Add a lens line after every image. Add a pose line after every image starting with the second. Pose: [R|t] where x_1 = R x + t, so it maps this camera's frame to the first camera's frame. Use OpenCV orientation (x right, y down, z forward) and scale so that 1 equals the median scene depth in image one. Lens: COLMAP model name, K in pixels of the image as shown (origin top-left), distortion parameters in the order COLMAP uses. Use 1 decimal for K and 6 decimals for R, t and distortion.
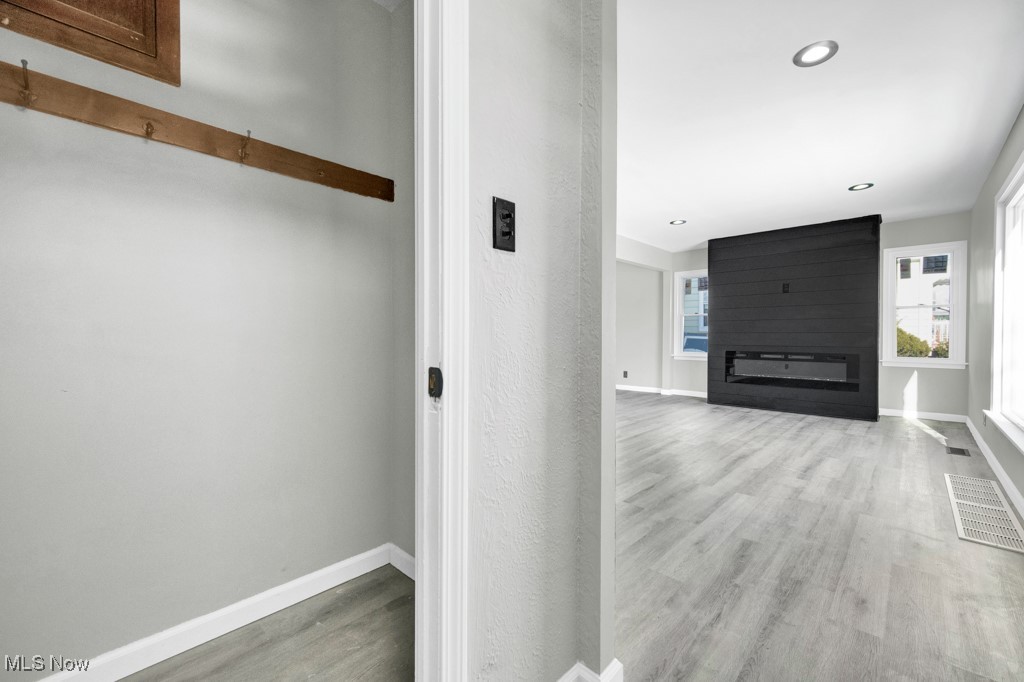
lens RADIAL K [[418.4, 0, 509.5], [0, 418.4, 342.5], [0, 0, 1]] dist [-0.000069, -0.000424]
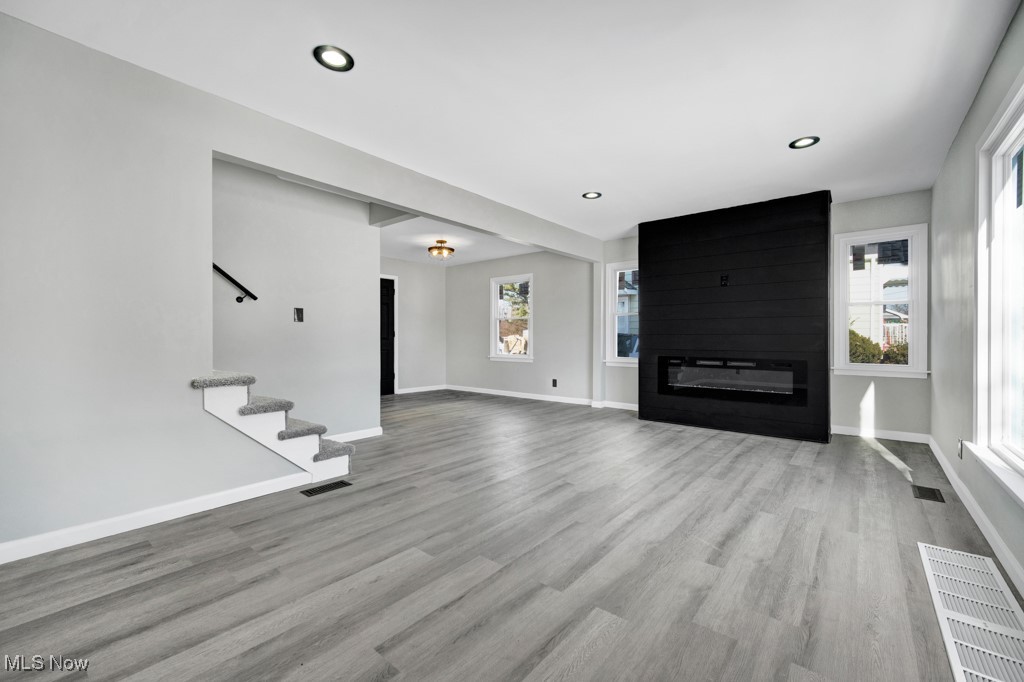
lens RADIAL K [[418.4, 0, 520.6], [0, 418.4, 340.5], [0, 0, 1]] dist [-0.000069, -0.000424]
pose [[0.996691, -0.000238, 0.081284, 0.239490], [0.001093, 0.999945, -0.010471, -0.004000], [-0.081277, 0.010525, 0.996636, 0.260503]]
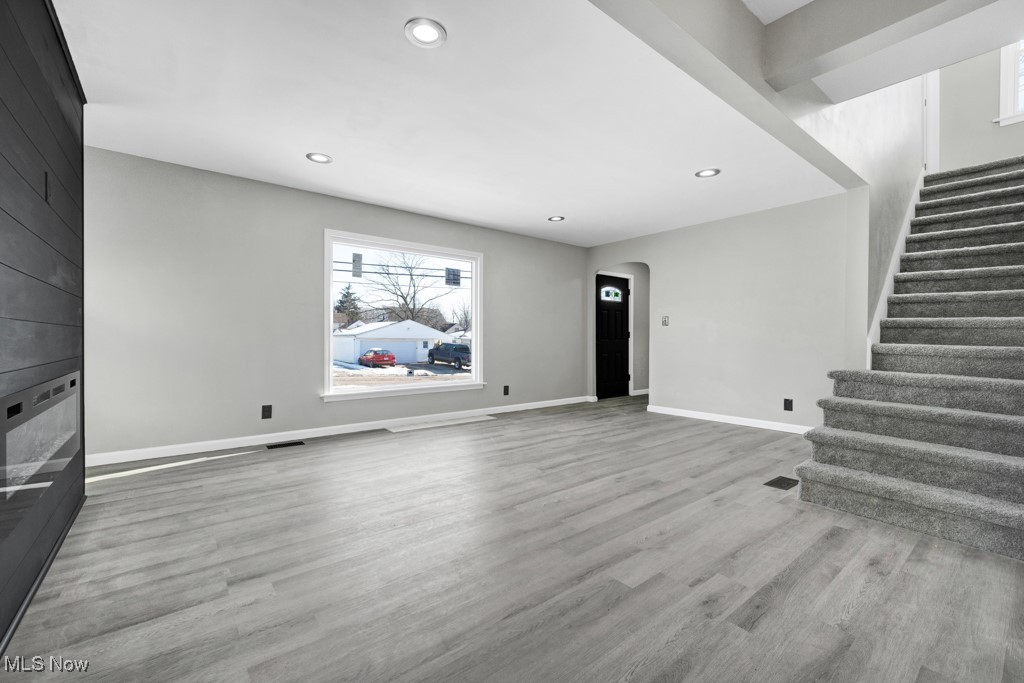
lens RADIAL K [[420.8, 0, 502.5], [0, 420.8, 338.9], [0, 0, 1]] dist [-0.002127, -0.000018]
pose [[-0.989912, -0.012558, 0.141129, 0.336019], [-0.009649, 0.999727, 0.021272, -0.019018], [-0.141358, 0.019696, -0.989763, 1.612312]]
